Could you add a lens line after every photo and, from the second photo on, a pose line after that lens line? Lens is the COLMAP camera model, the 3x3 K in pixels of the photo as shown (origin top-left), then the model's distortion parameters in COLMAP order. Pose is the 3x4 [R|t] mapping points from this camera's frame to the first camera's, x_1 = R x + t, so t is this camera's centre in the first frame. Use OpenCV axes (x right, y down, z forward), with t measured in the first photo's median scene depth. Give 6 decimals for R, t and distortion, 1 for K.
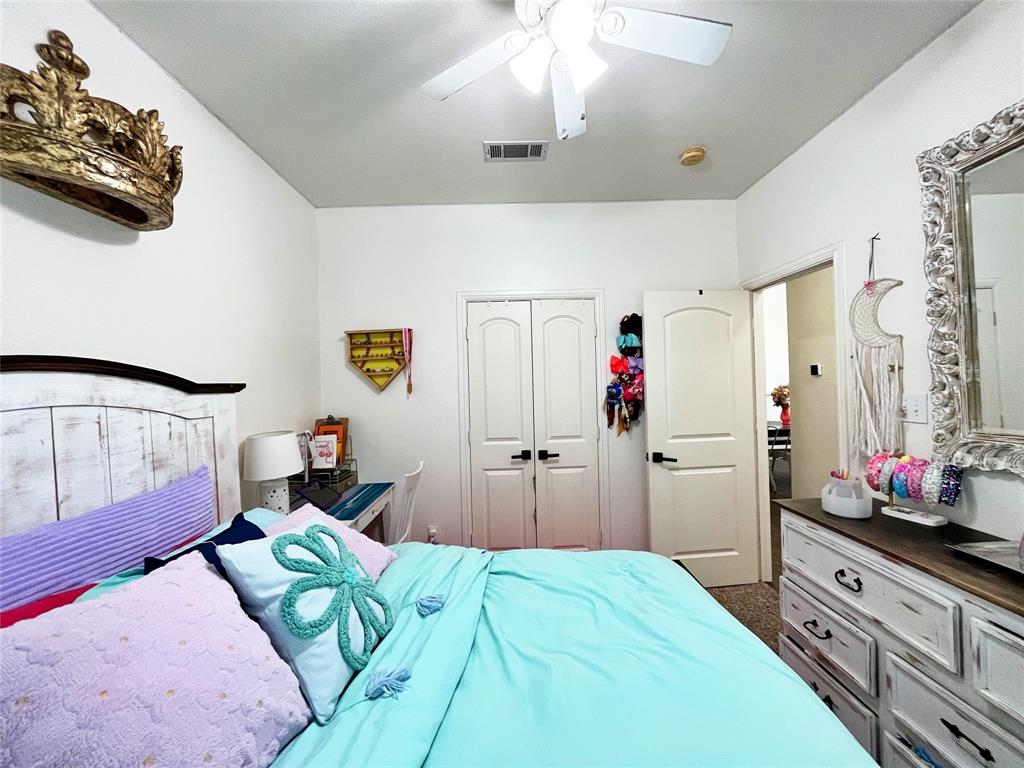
lens RADIAL K [[415.0, 0, 514.9], [0, 415.0, 385.3], [0, 0, 1]] dist [-0.005345, 0.000569]
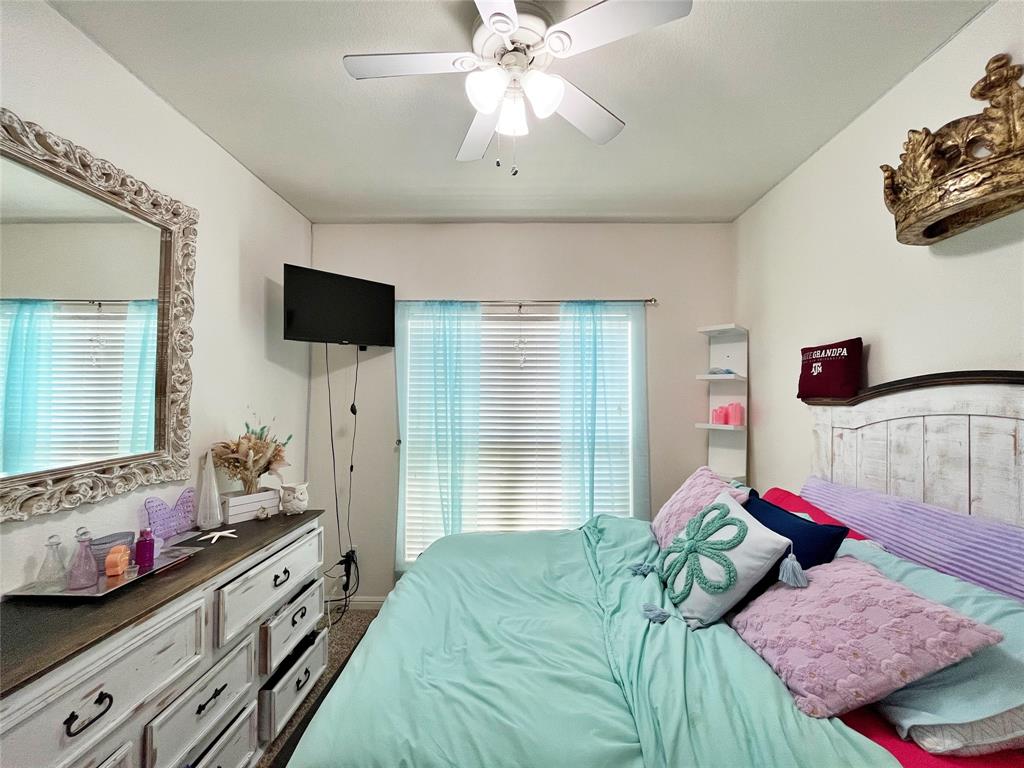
lens RADIAL K [[415.0, 0, 516.2], [0, 415.0, 383.5], [0, 0, 1]] dist [-0.005345, 0.000569]
pose [[-0.999034, 0.027199, 0.034508, 0.081838], [0.026092, 0.999143, -0.032145, -0.025718], [-0.035353, -0.031213, -0.998887, 1.795522]]
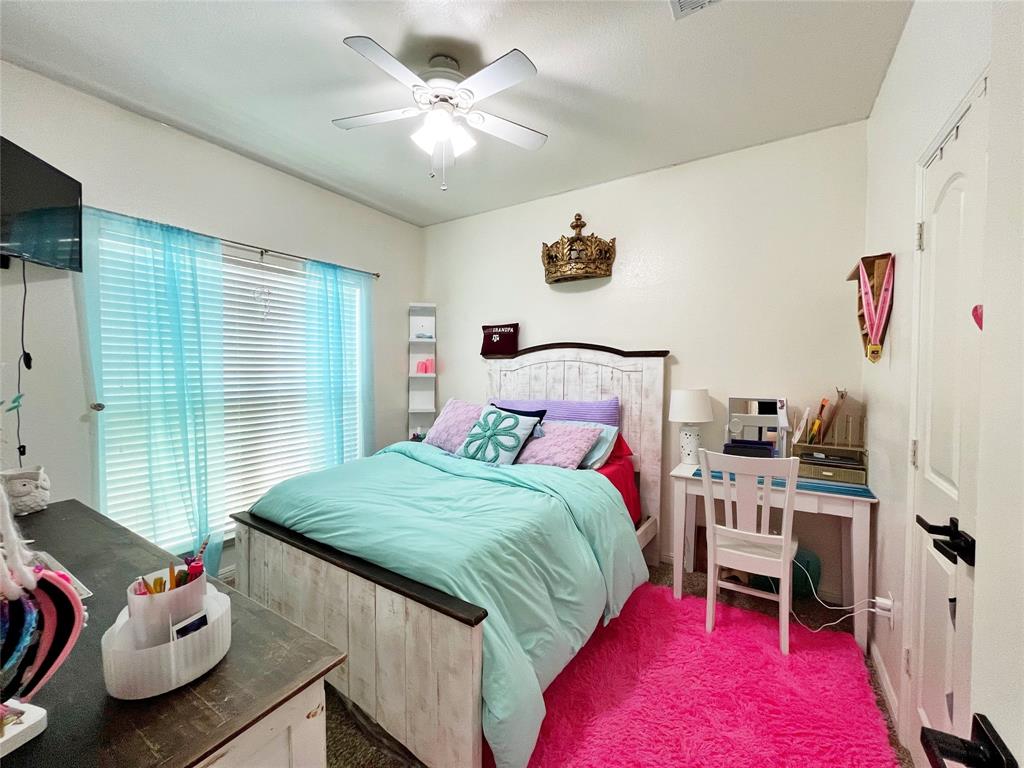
lens RADIAL K [[415.0, 0, 515.6], [0, 415.0, 384.1], [0, 0, 1]] dist [-0.005345, 0.000569]
pose [[-0.537275, 0.062388, -0.841097, 1.151211], [0.009310, 0.997638, 0.068053, 0.012600], [0.843356, 0.028733, -0.536587, 1.816467]]
